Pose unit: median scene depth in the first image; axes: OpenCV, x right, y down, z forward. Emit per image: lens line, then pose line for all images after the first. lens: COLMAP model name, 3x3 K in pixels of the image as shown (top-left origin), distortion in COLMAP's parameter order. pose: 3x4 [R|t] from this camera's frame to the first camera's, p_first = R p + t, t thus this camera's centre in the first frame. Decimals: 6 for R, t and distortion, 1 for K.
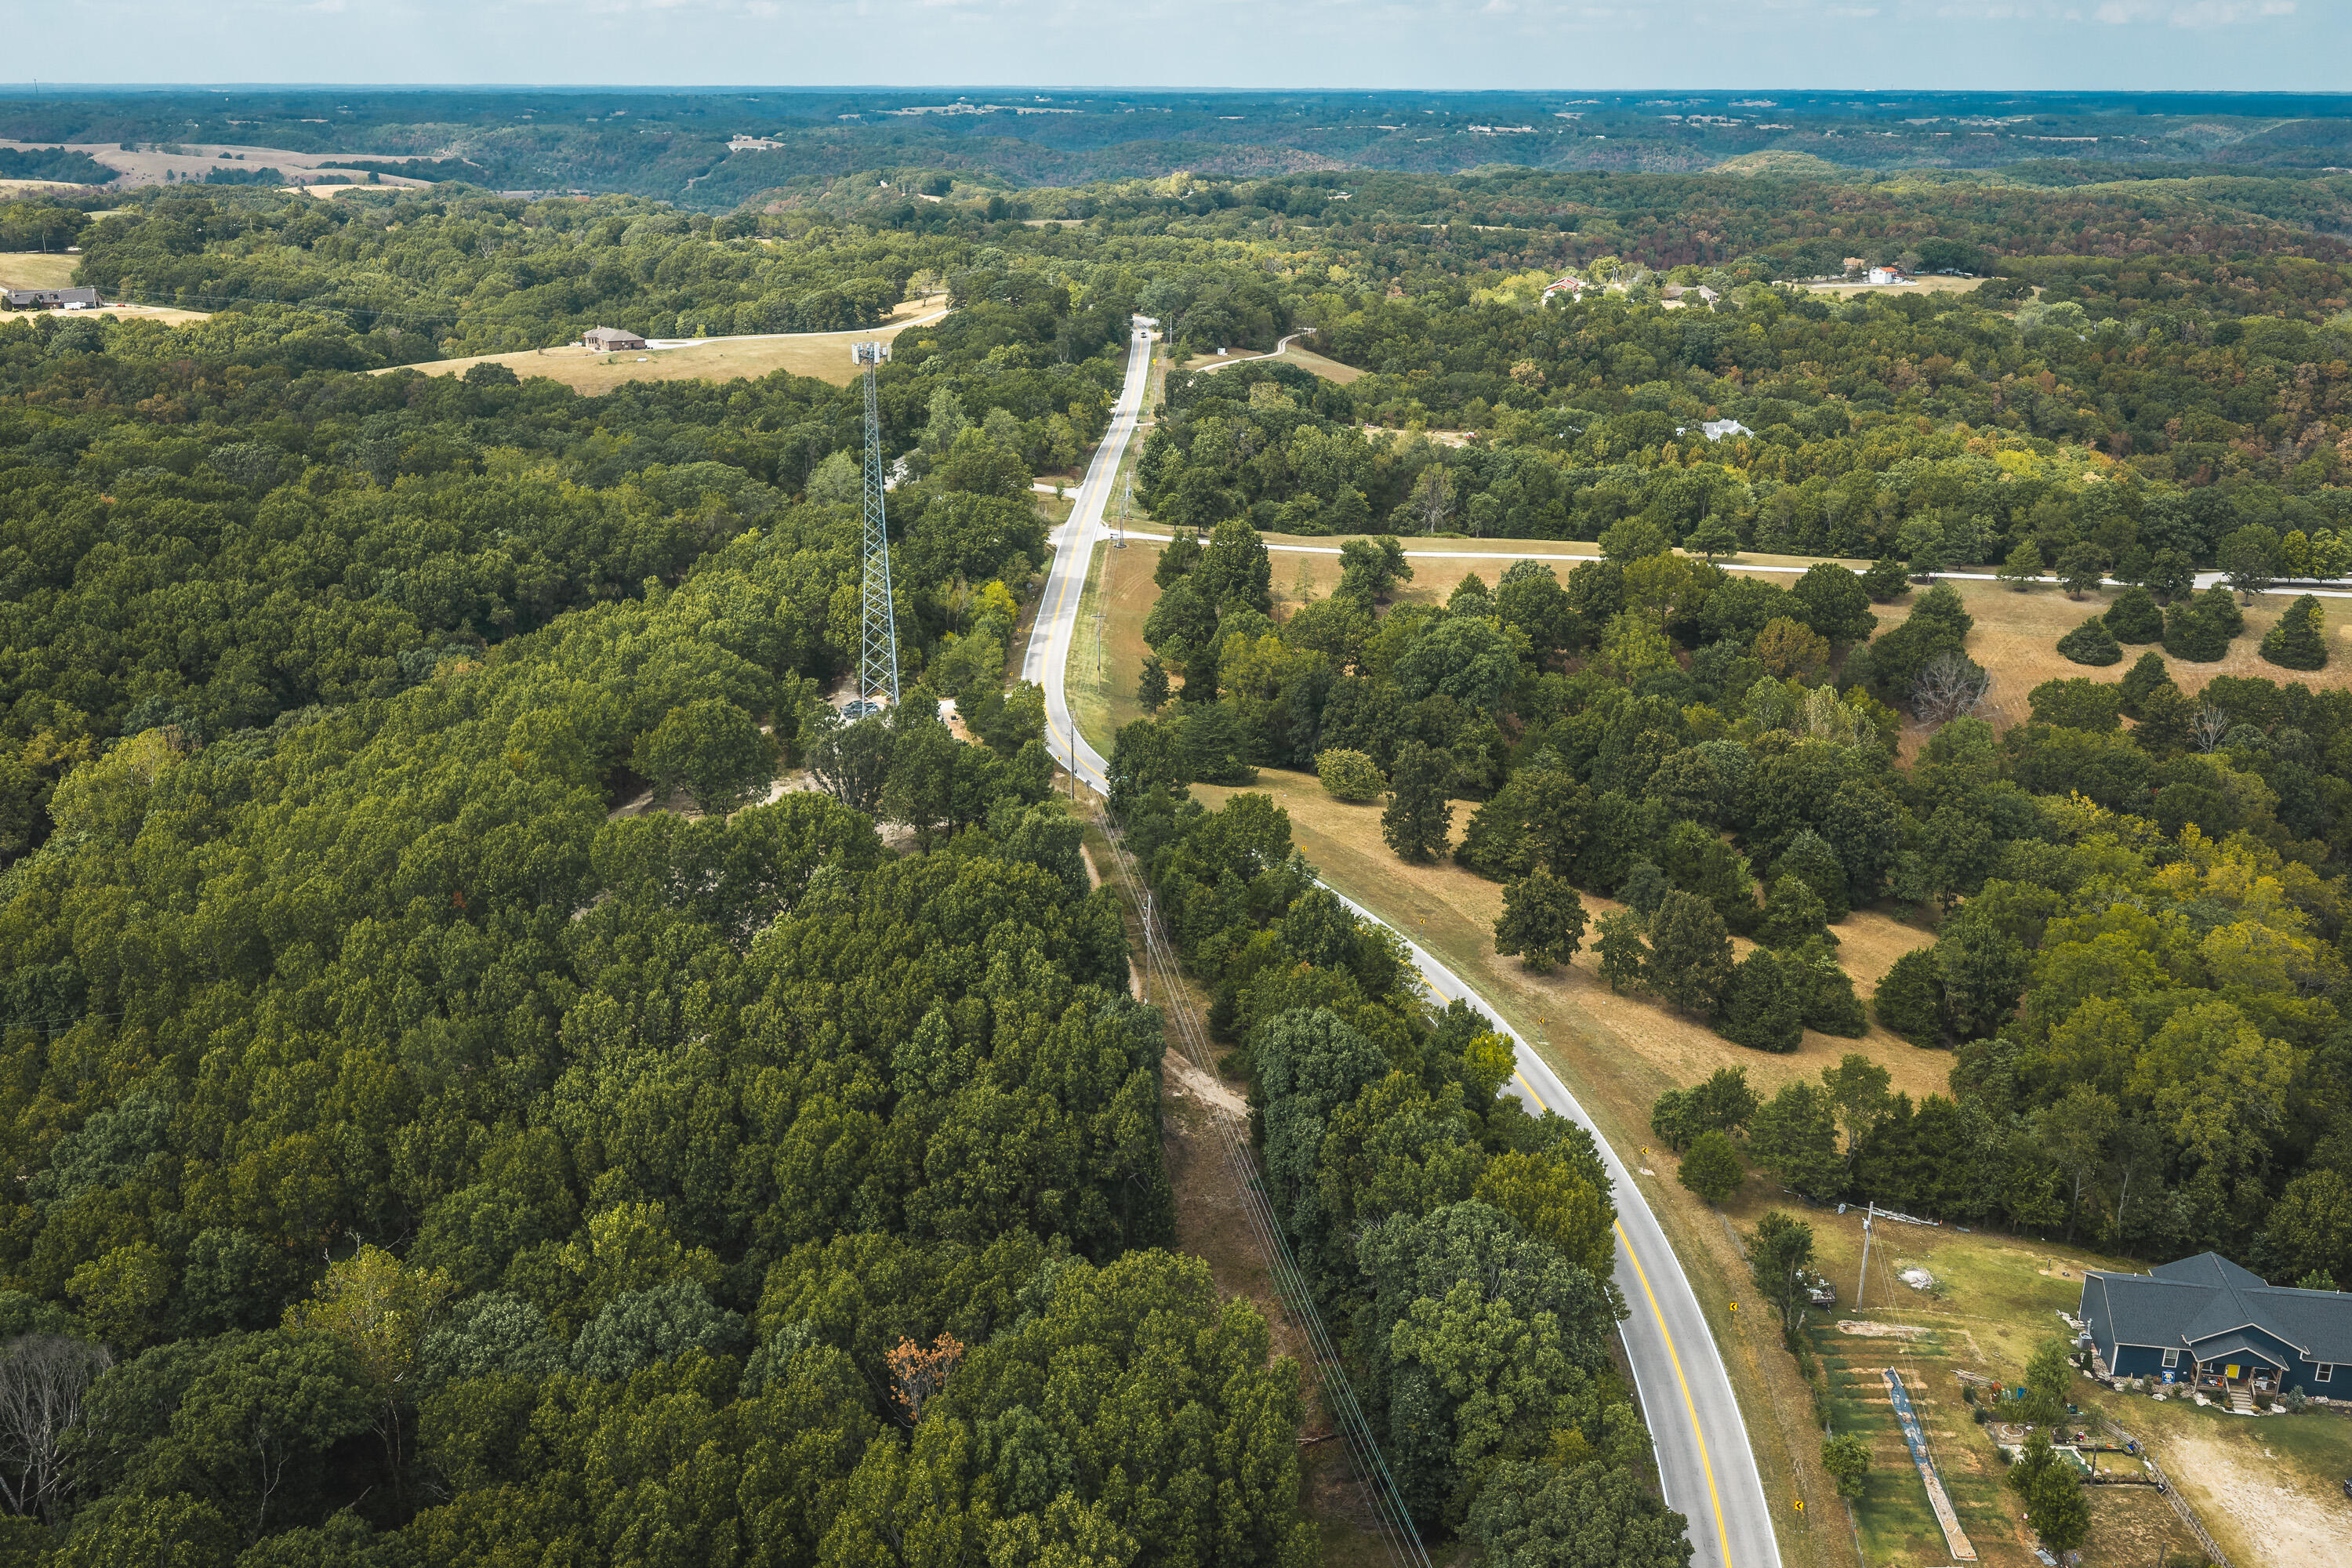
lens RADIAL K [[2006.8, 0, 1176.0], [0, 2006.8, 784.0], [0, 0, 1]] dist [-0.001479, 0.005785]
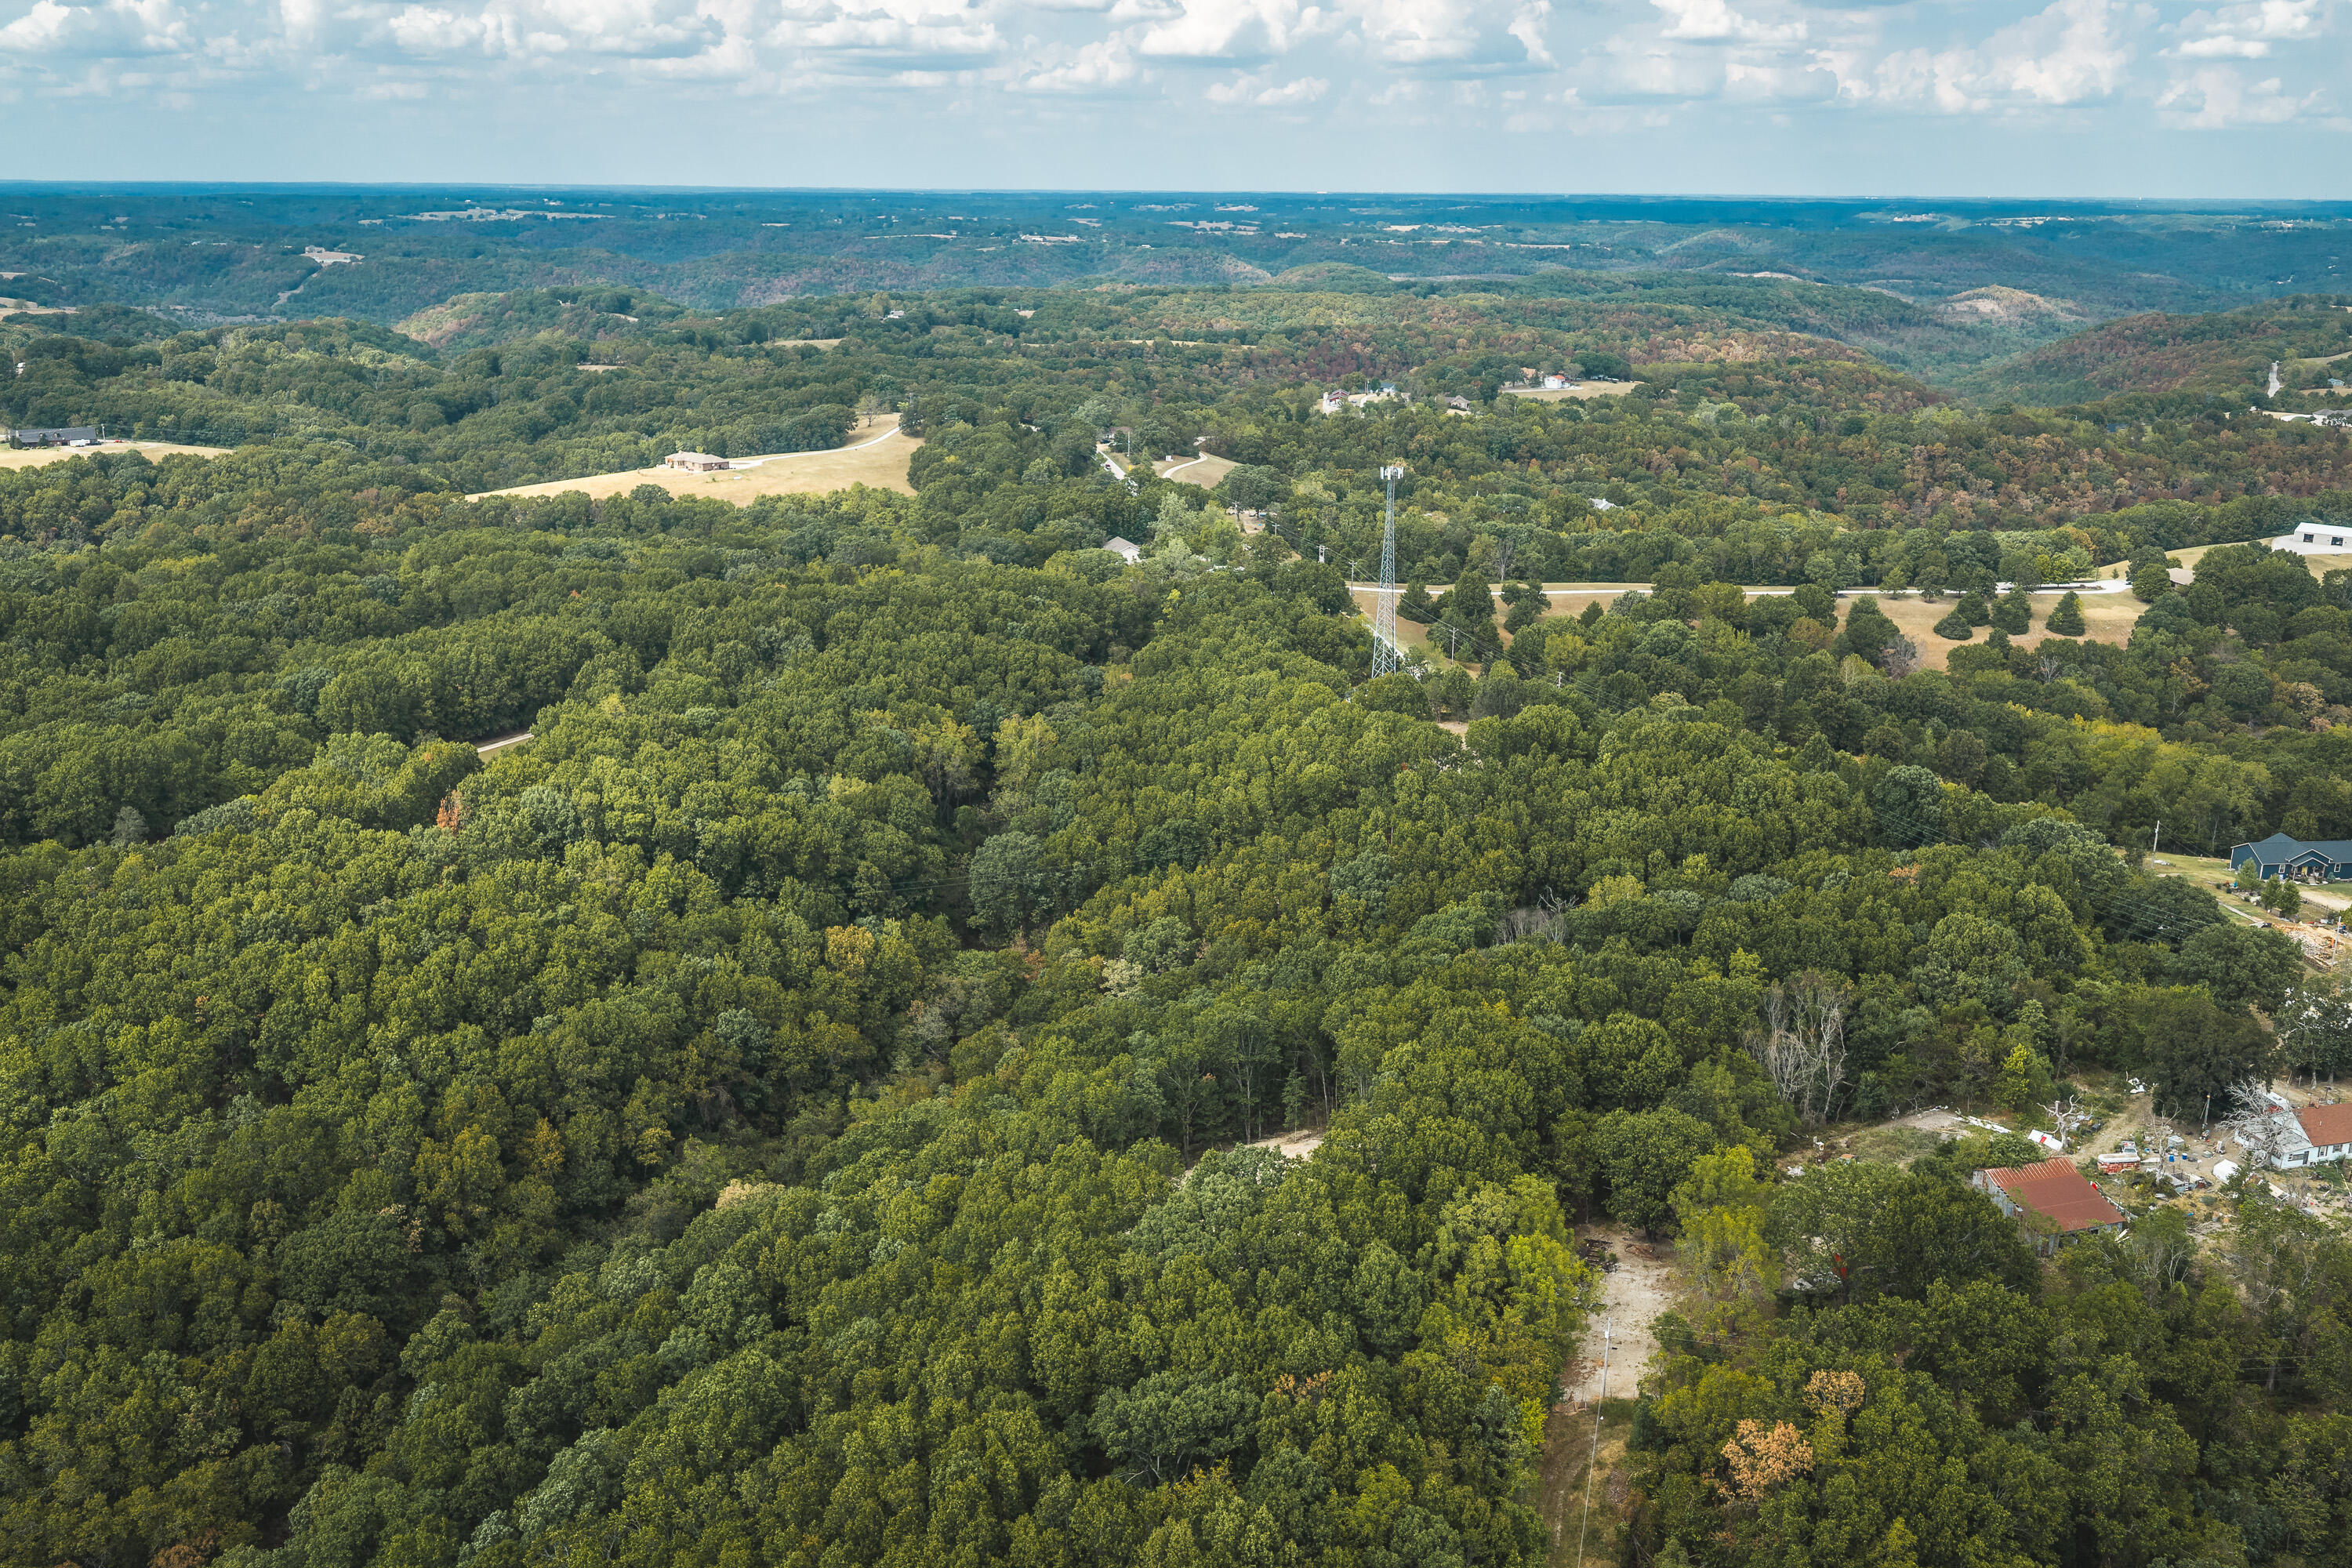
lens RADIAL K [[1984.0, 0, 1176.0], [0, 1984.0, 784.0], [0, 0, 1]] dist [0.028384, -0.052990]
pose [[0.970698, -0.064206, 0.231566, -0.275463], [0.074179, 0.996644, -0.034609, 0.033635], [-0.228567, 0.050772, 0.972203, -0.212791]]
